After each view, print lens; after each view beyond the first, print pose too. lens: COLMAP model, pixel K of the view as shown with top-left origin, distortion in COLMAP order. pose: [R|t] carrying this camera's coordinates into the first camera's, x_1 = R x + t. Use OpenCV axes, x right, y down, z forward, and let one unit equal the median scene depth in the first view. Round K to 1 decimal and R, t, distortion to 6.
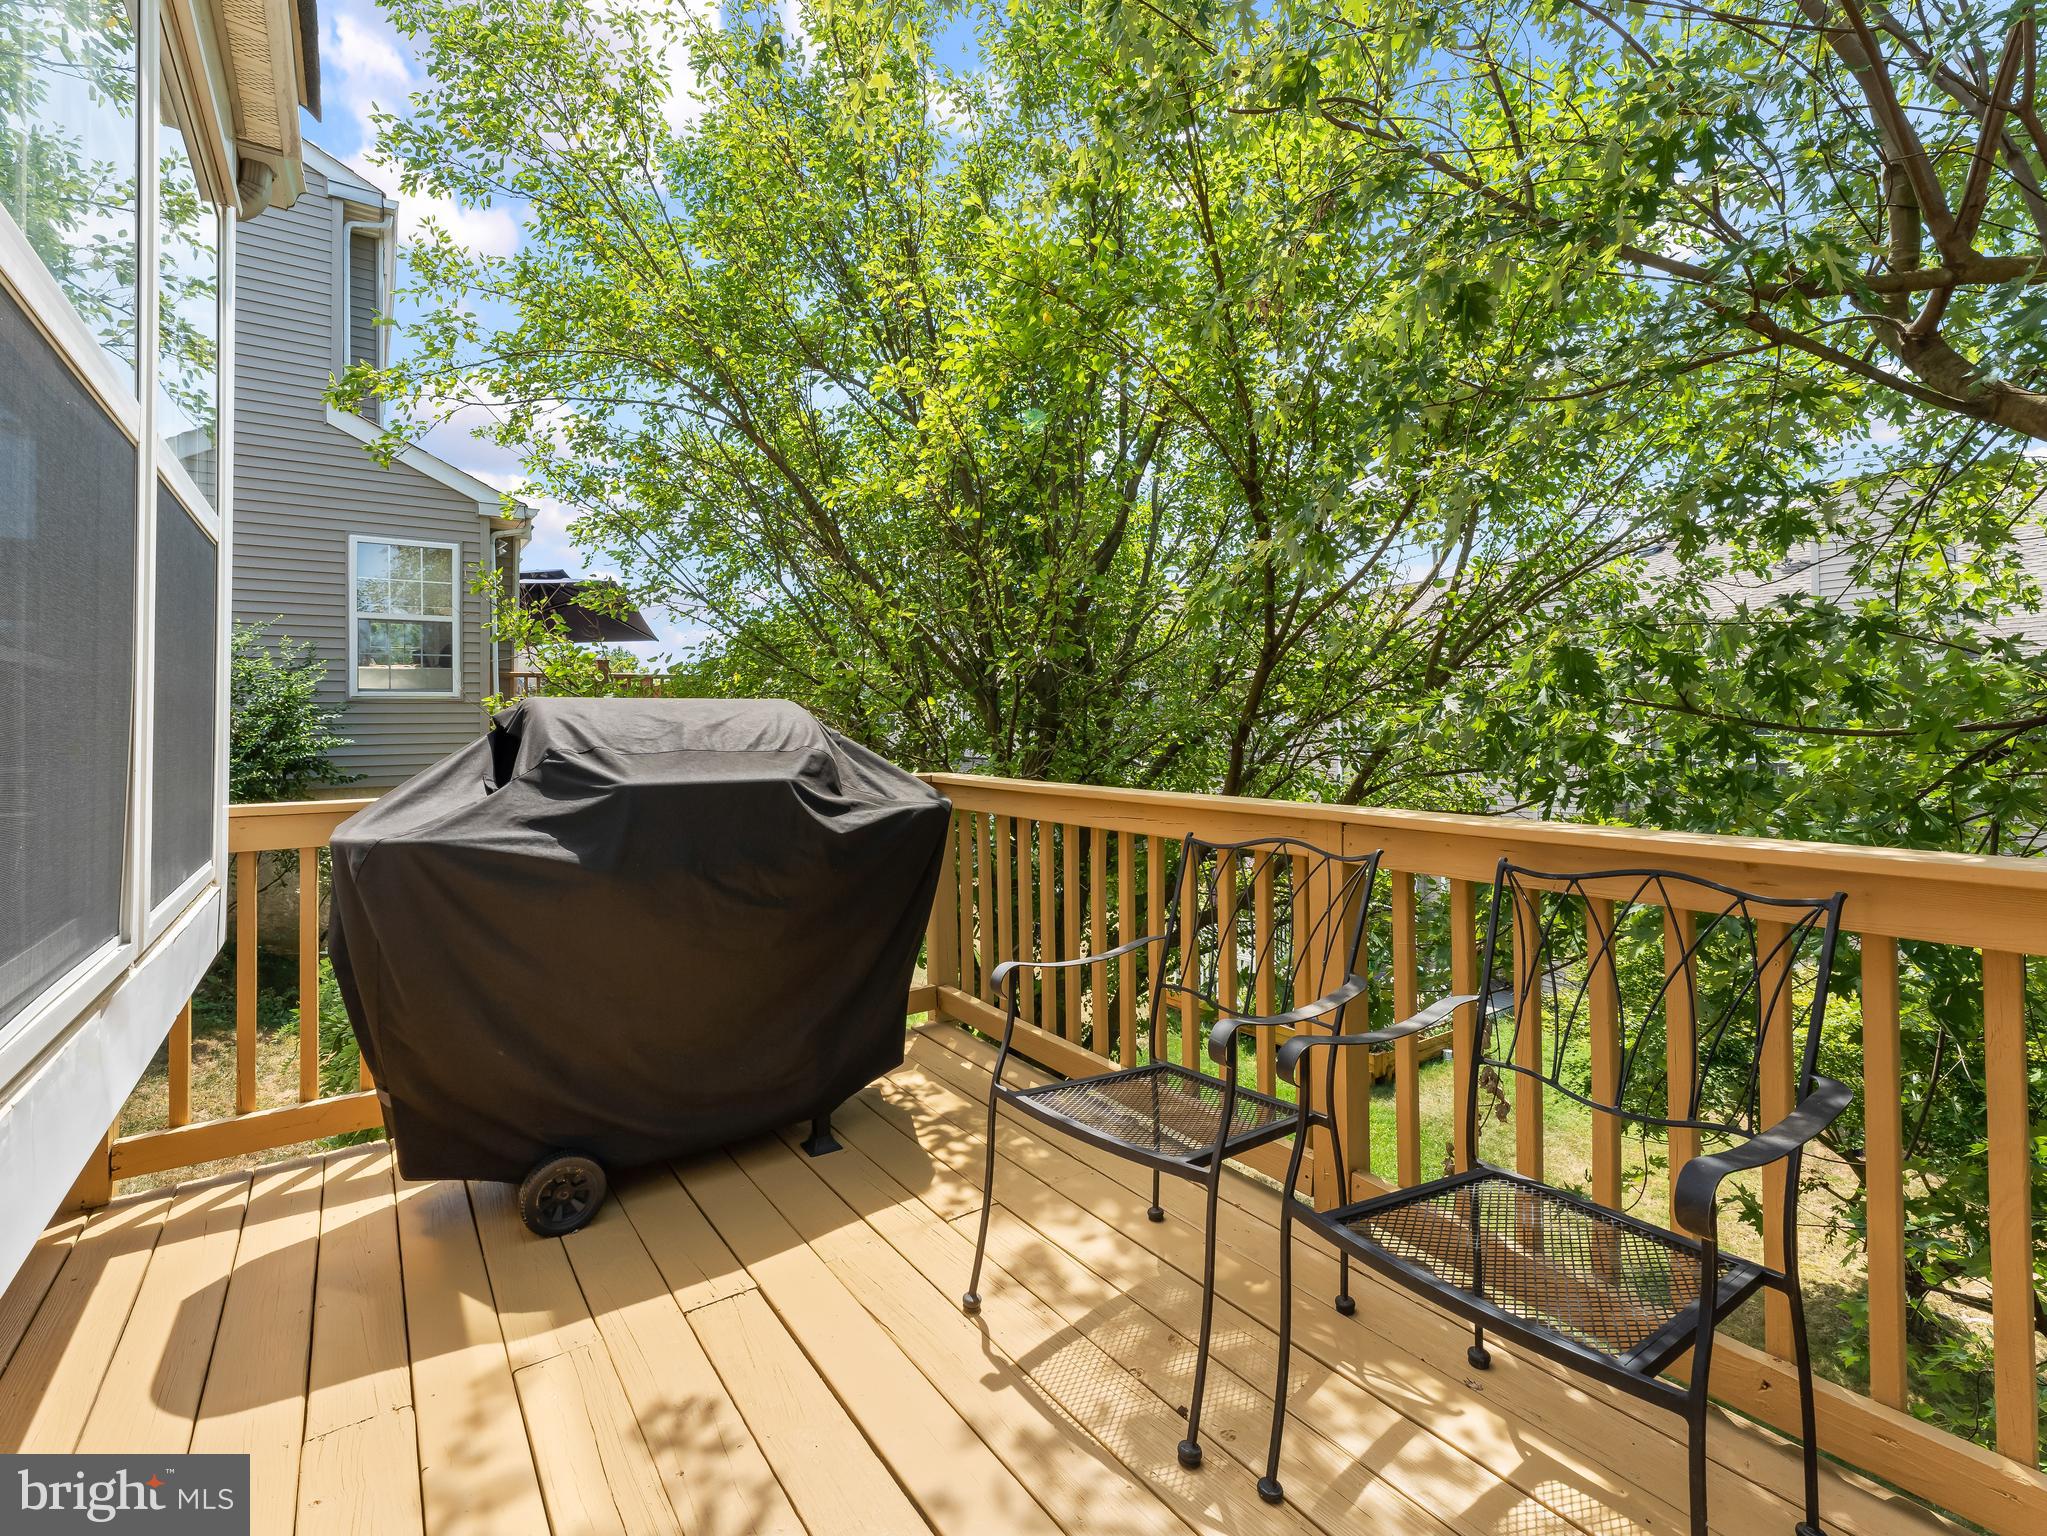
lens RADIAL K [[943.4, 0, 1045.5], [0, 943.4, 727.8], [0, 0, 1]] dist [-0.000282, 0.000154]
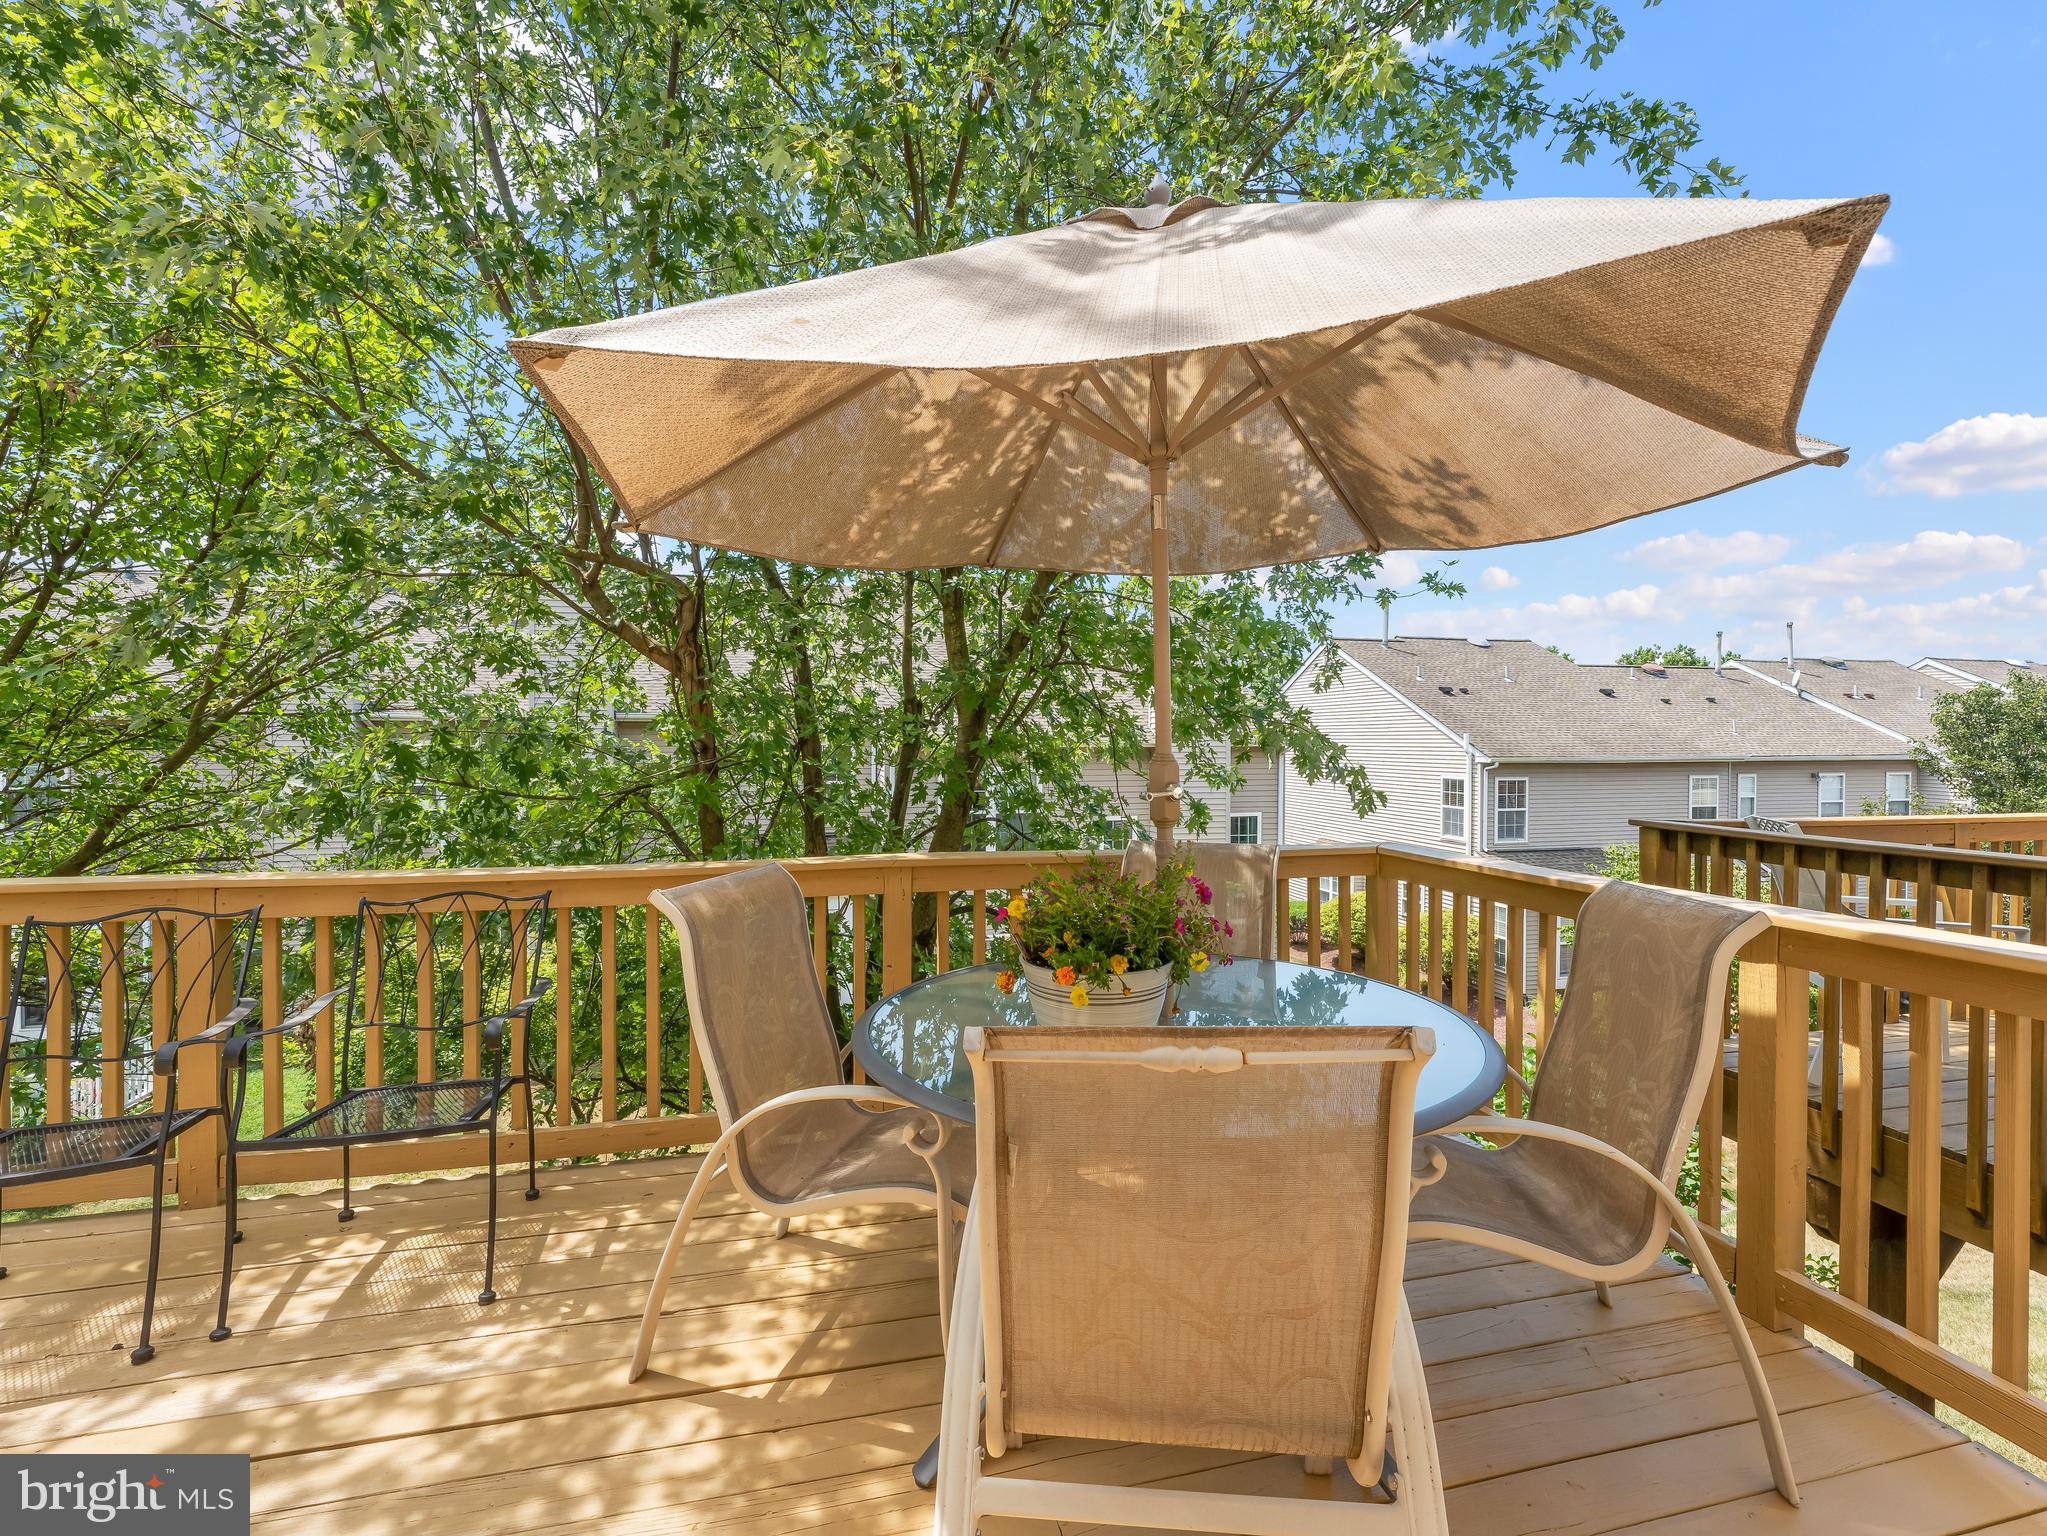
lens RADIAL K [[943.4, 0, 1045.5], [0, 943.4, 727.8], [0, 0, 1]] dist [-0.000282, 0.000154]
pose [[0.375270, 0.021111, 0.926675, -0.552613], [-0.007850, 0.999777, -0.019597, -0.122594], [-0.926882, 0.000080, 0.375352, -0.645574]]
